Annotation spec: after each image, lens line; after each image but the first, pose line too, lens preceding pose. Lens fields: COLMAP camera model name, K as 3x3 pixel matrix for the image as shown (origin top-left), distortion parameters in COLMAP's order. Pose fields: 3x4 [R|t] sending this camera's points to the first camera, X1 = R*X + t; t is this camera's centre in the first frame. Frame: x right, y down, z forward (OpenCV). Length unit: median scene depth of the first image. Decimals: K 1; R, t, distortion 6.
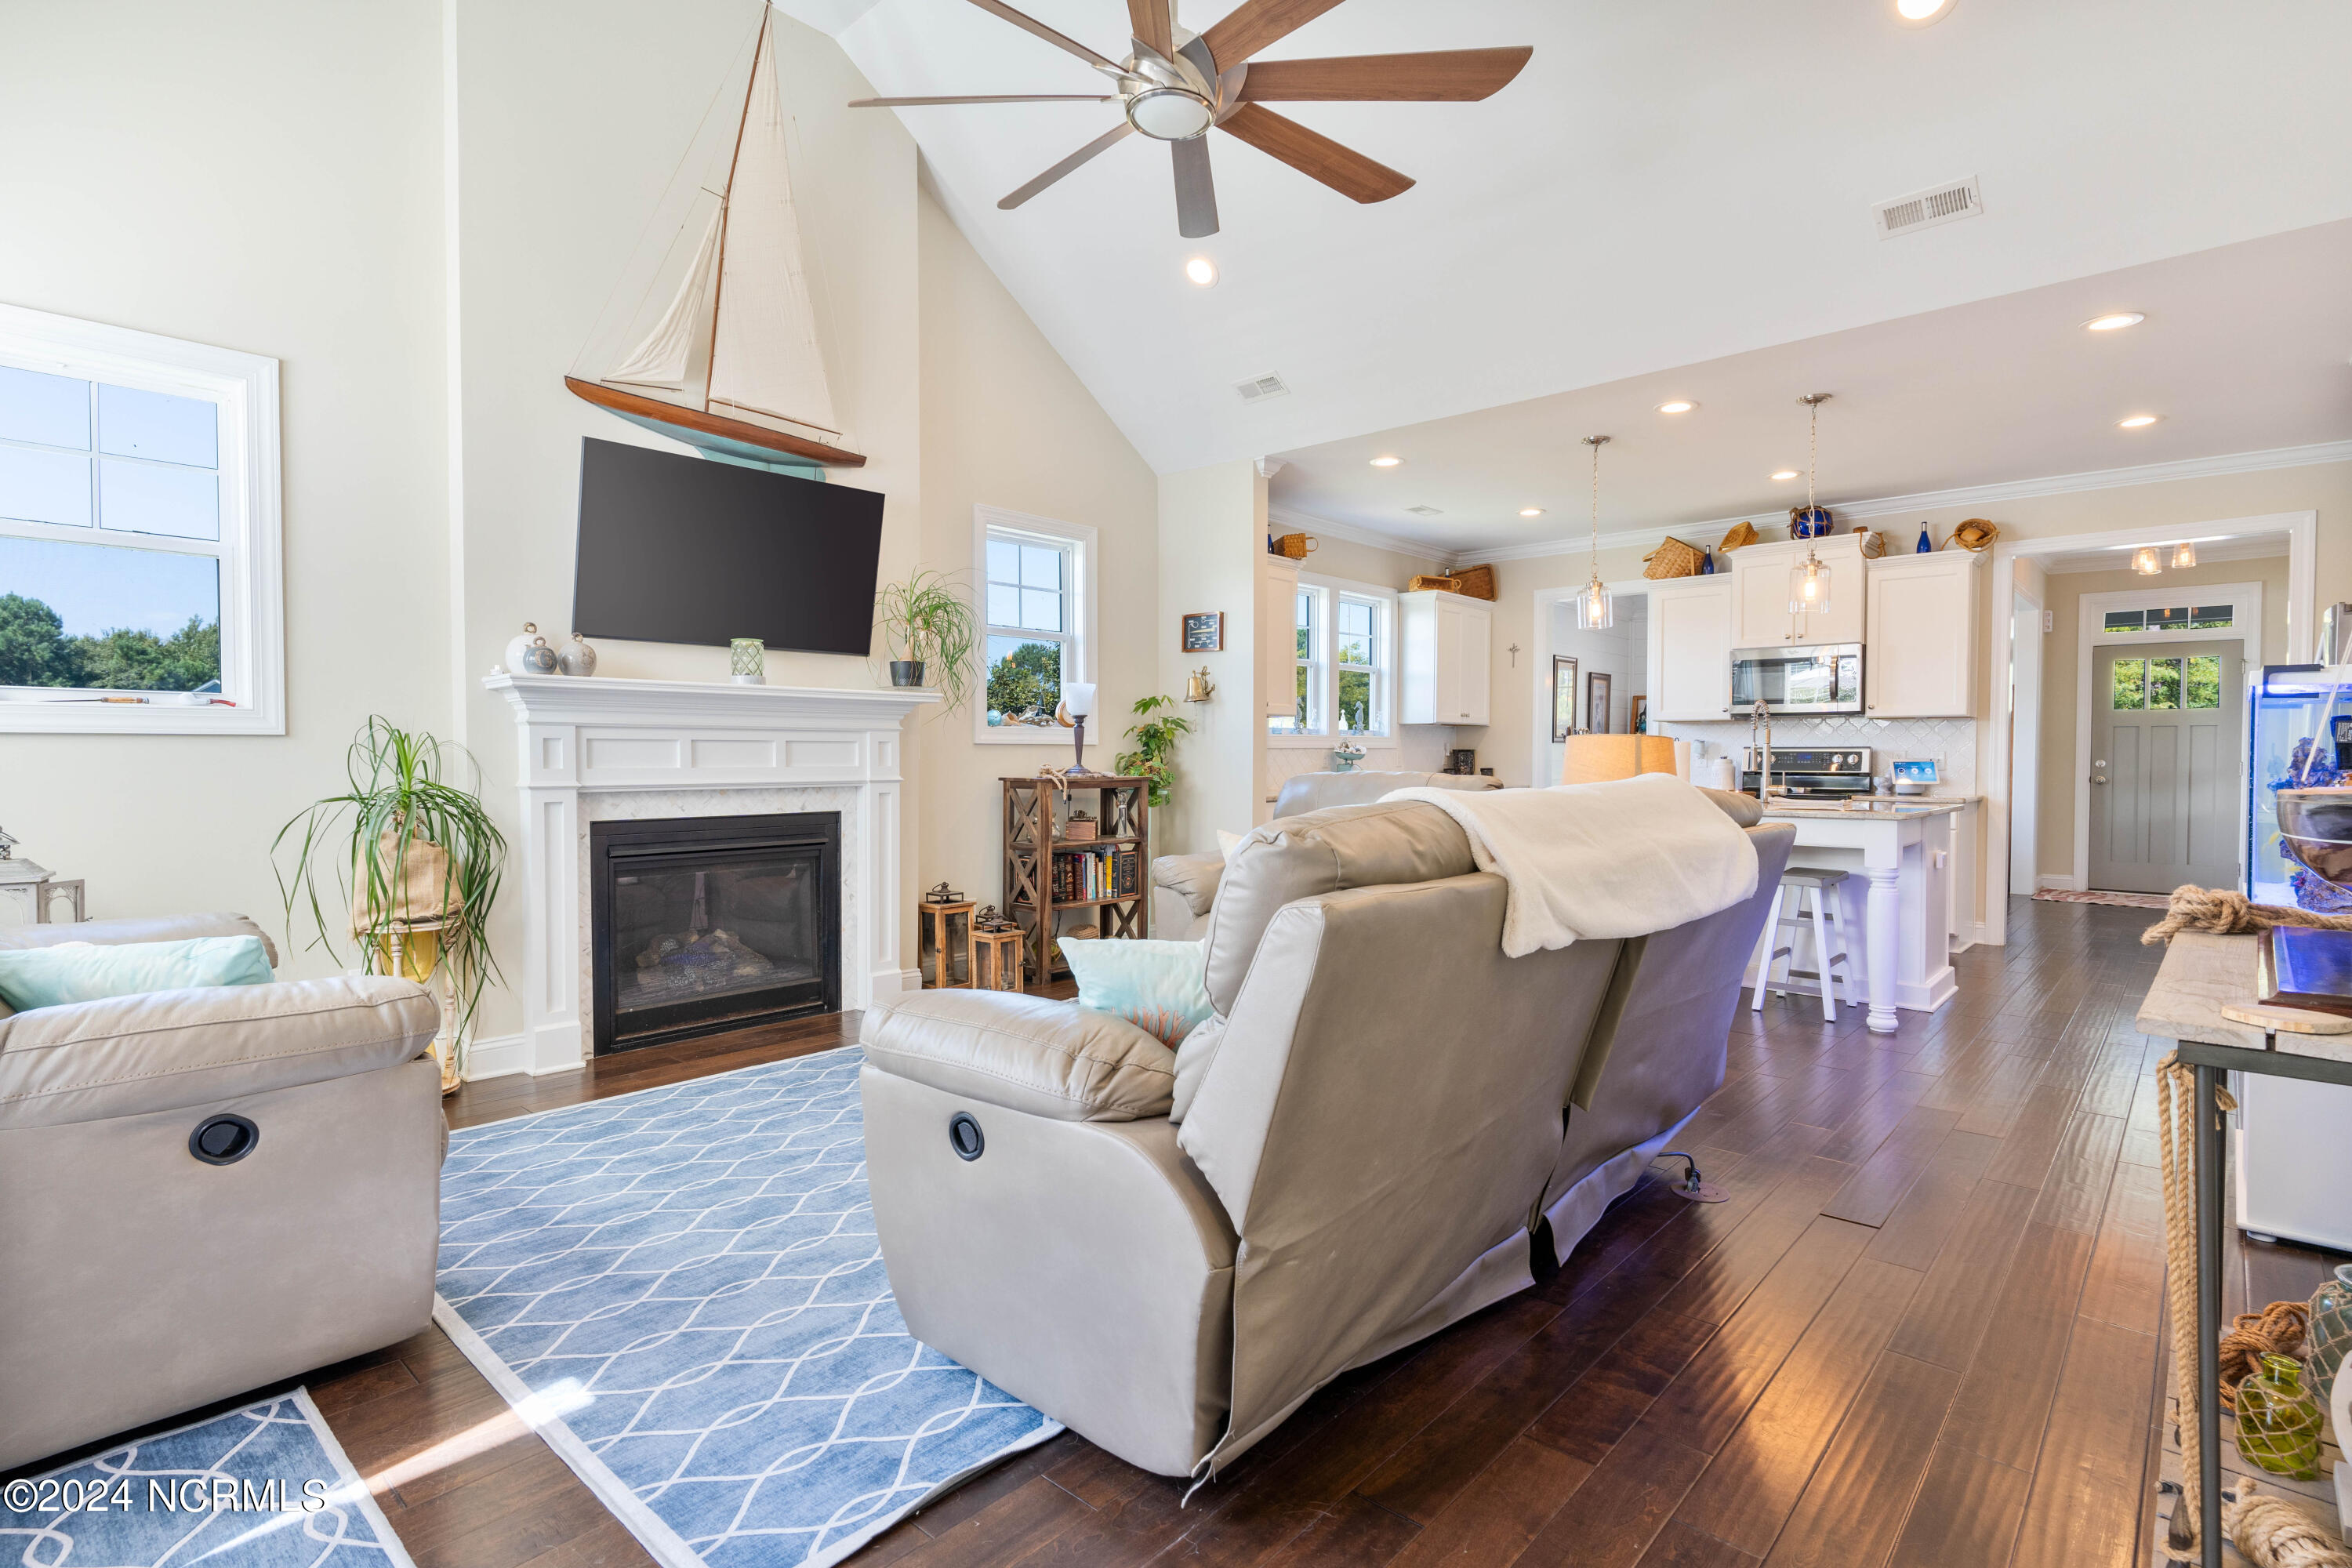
lens RADIAL K [[1135.5, 0, 1178.1], [0, 1135.5, 778.1], [0, 0, 1]] dist [-0.001505, -0.000990]
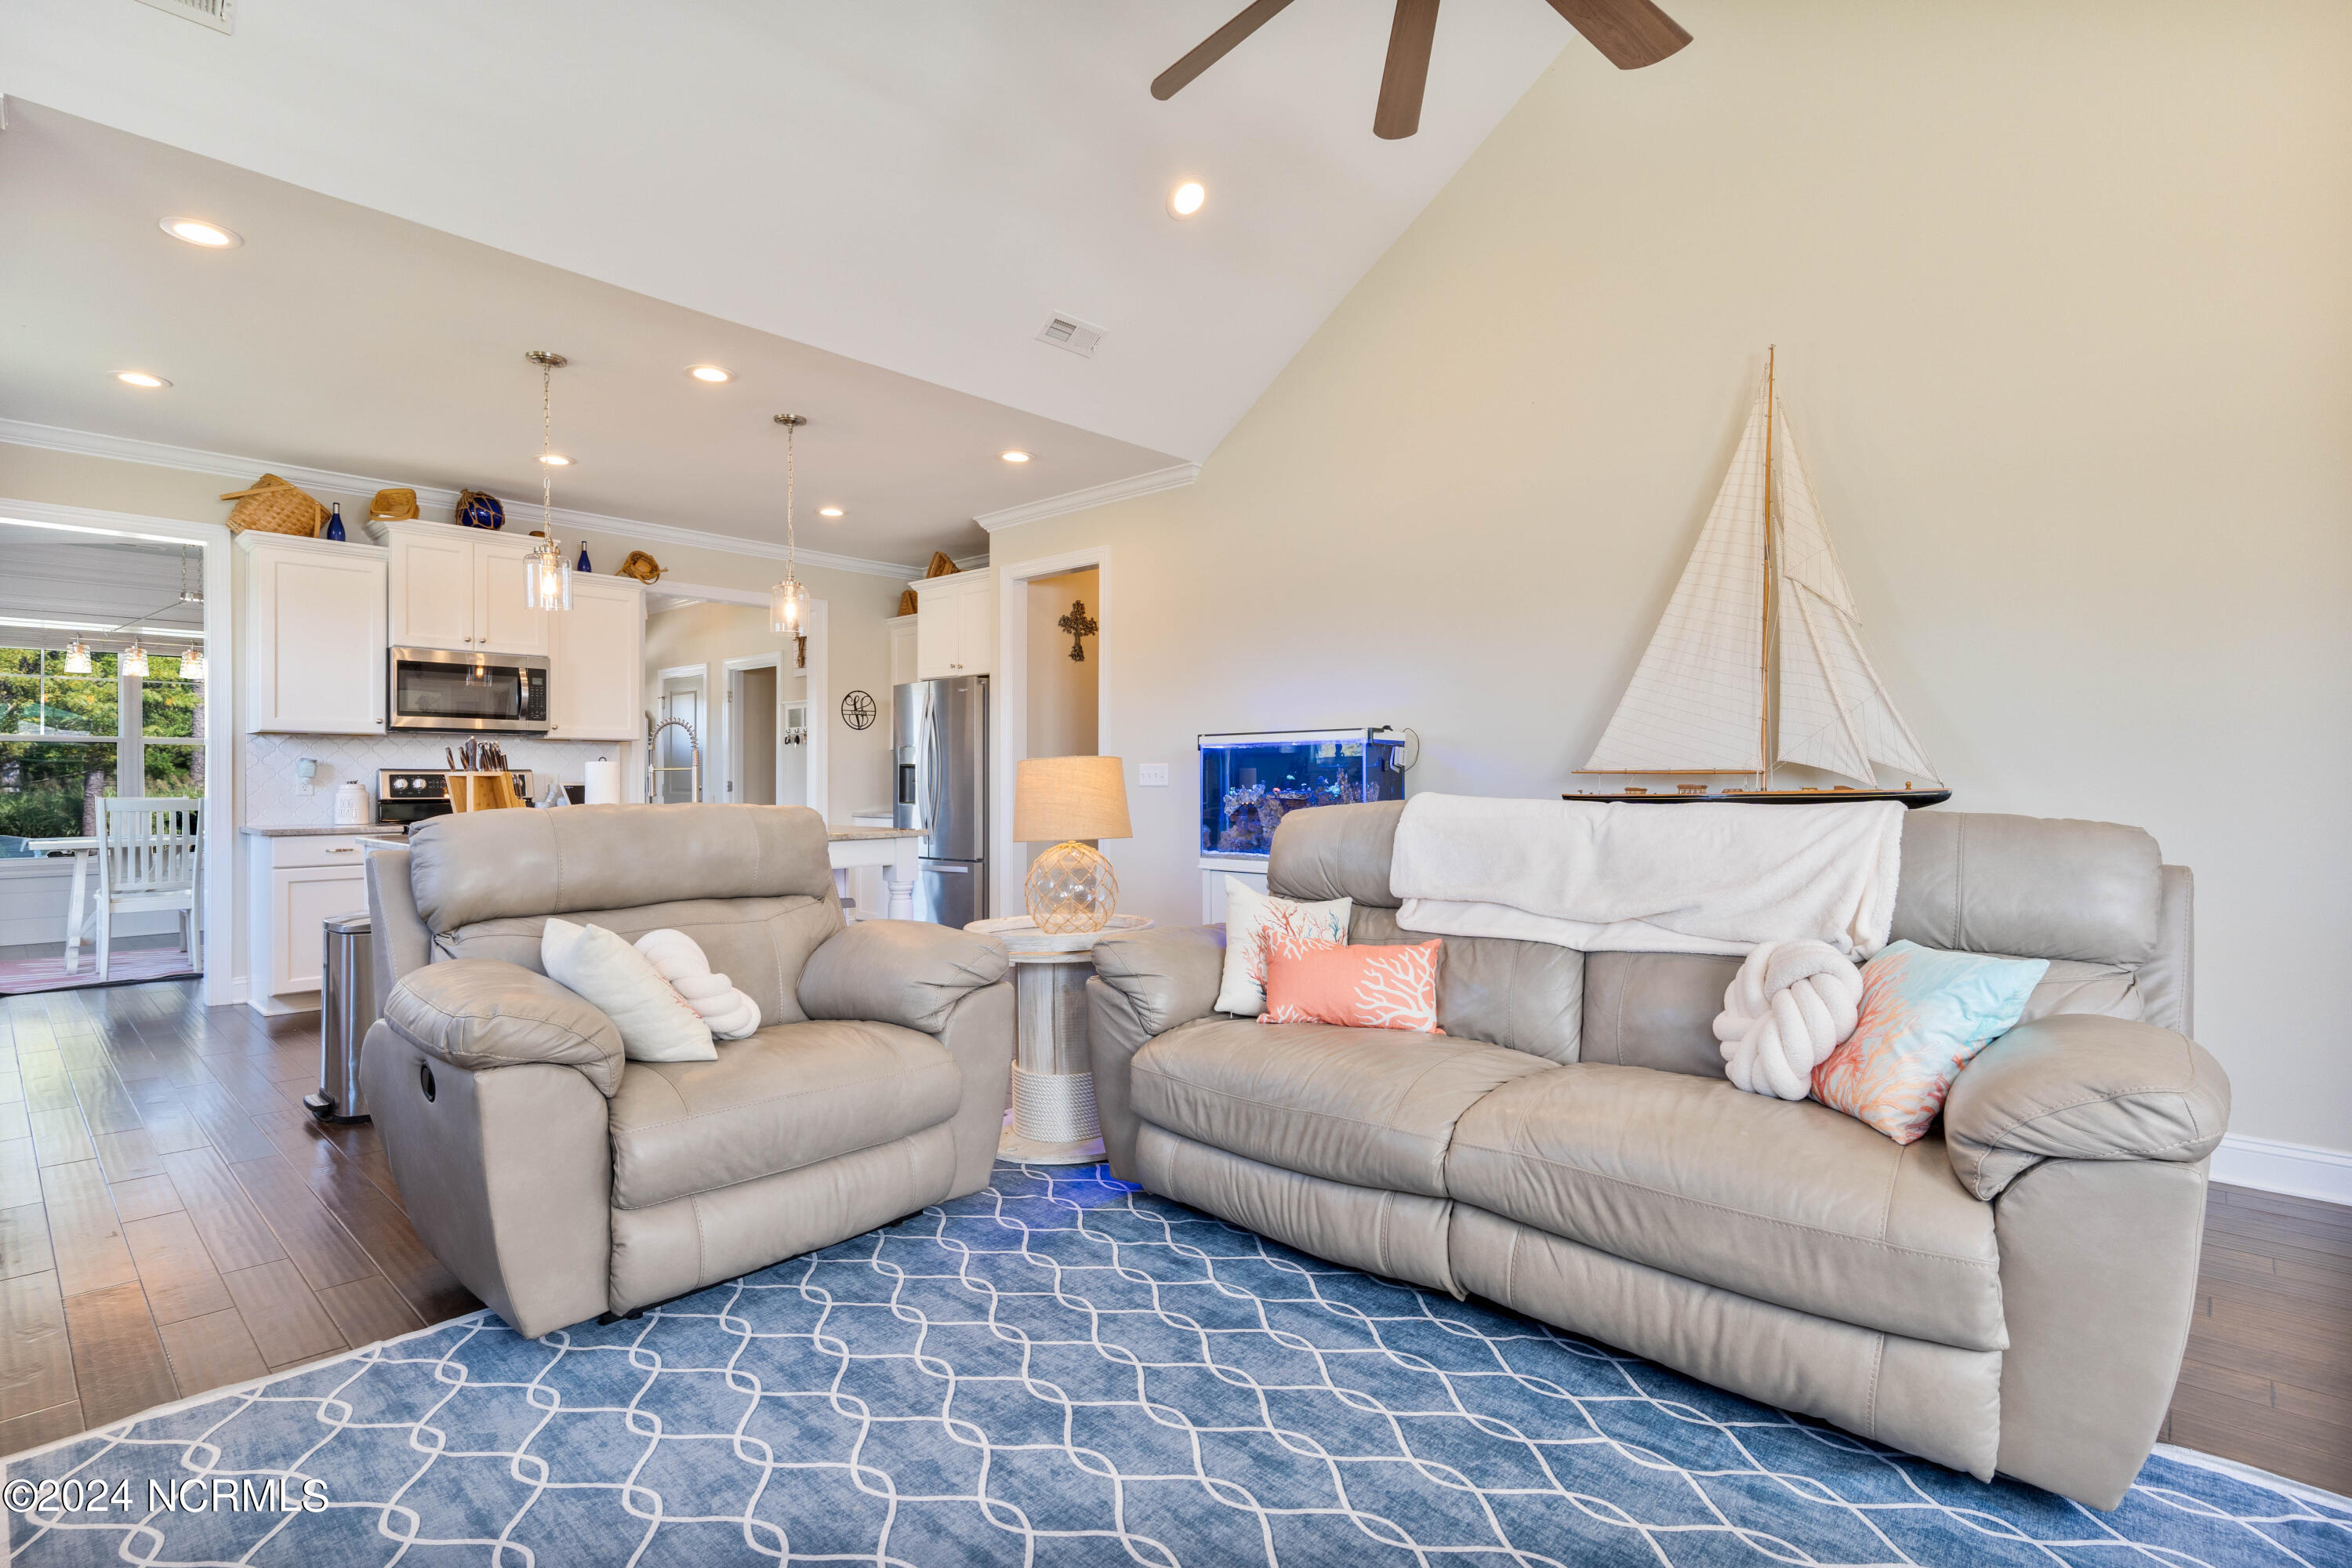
lens RADIAL K [[1135.5, 0, 1177.8], [0, 1135.5, 782.9], [0, 0, 1]] dist [-0.001505, -0.000990]
pose [[0.013936, -0.005682, 0.999887, -0.292835], [0.020588, 0.999773, 0.005395, -0.010483], [-0.999691, 0.020510, 0.014049, 0.440601]]
